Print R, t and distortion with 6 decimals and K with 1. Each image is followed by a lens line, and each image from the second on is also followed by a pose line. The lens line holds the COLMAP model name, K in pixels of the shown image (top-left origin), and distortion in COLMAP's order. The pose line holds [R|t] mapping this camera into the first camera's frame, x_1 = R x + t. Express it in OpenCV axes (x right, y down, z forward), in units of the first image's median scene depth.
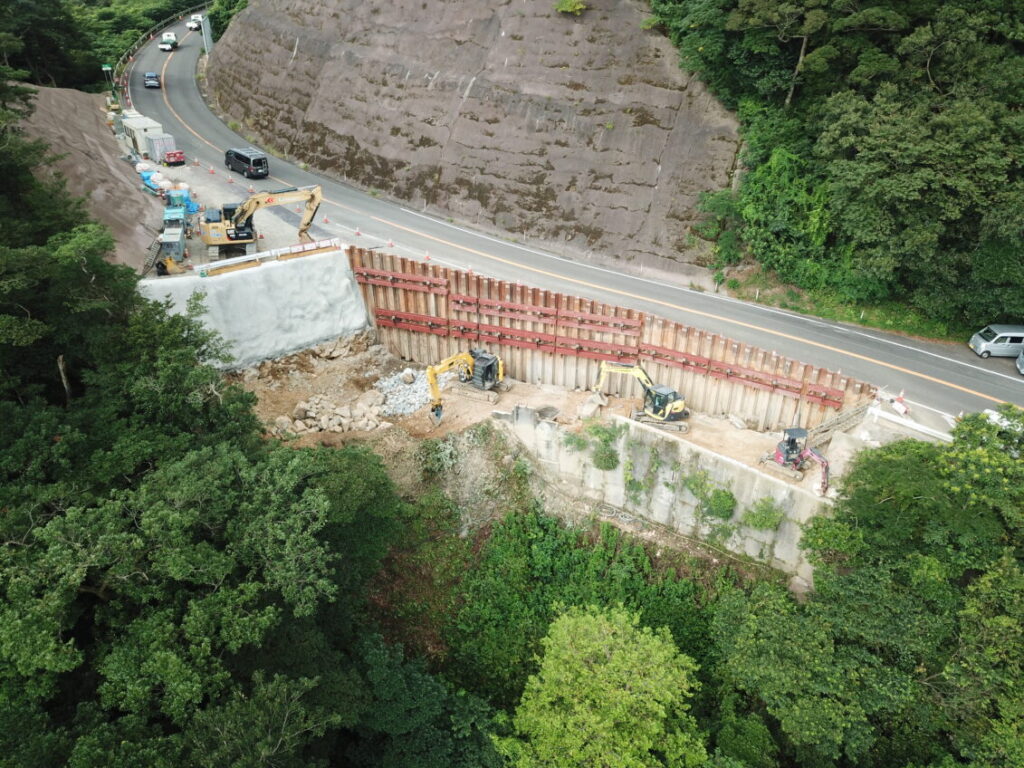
lens RADIAL K [[781.5, 0, 512.0], [0, 781.5, 384.0], [0, 0, 1]] dist [0.006185, -0.000256]
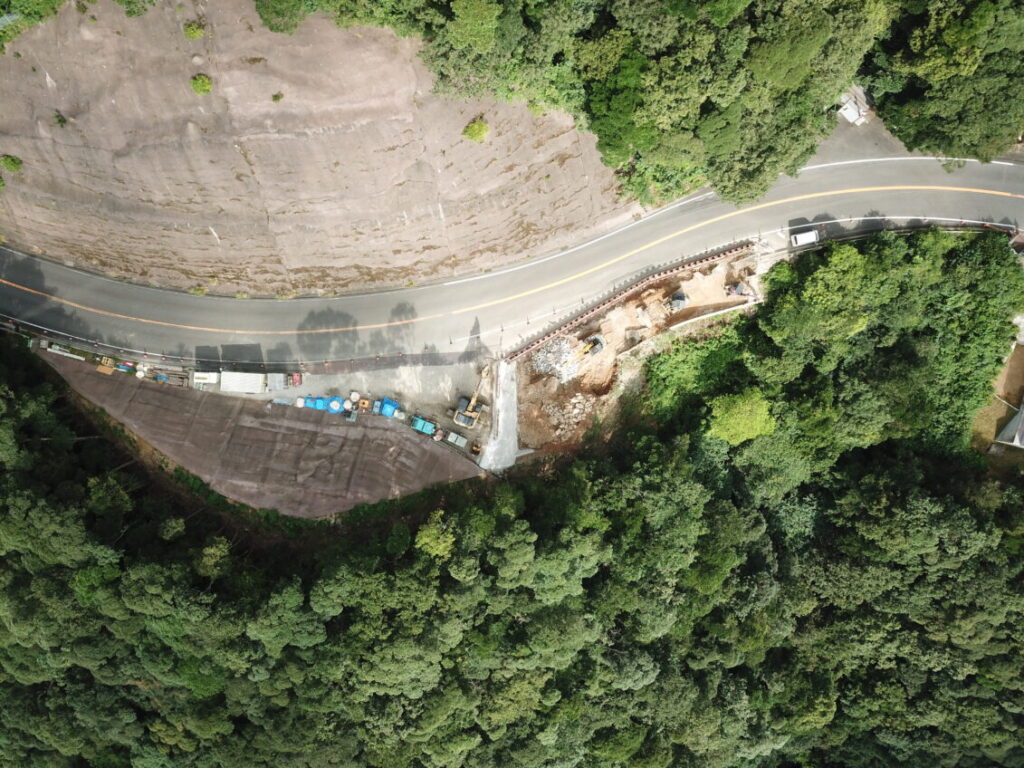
lens RADIAL K [[776.4, 0, 512.0], [0, 776.4, 384.0], [0, 0, 1]] dist [0.003597, 0.006371]
pose [[0.657474, -0.753142, -0.022476, -0.177754], [0.358130, 0.286115, 0.888753, -1.523932], [-0.662926, -0.592381, 0.457836, 0.135834]]
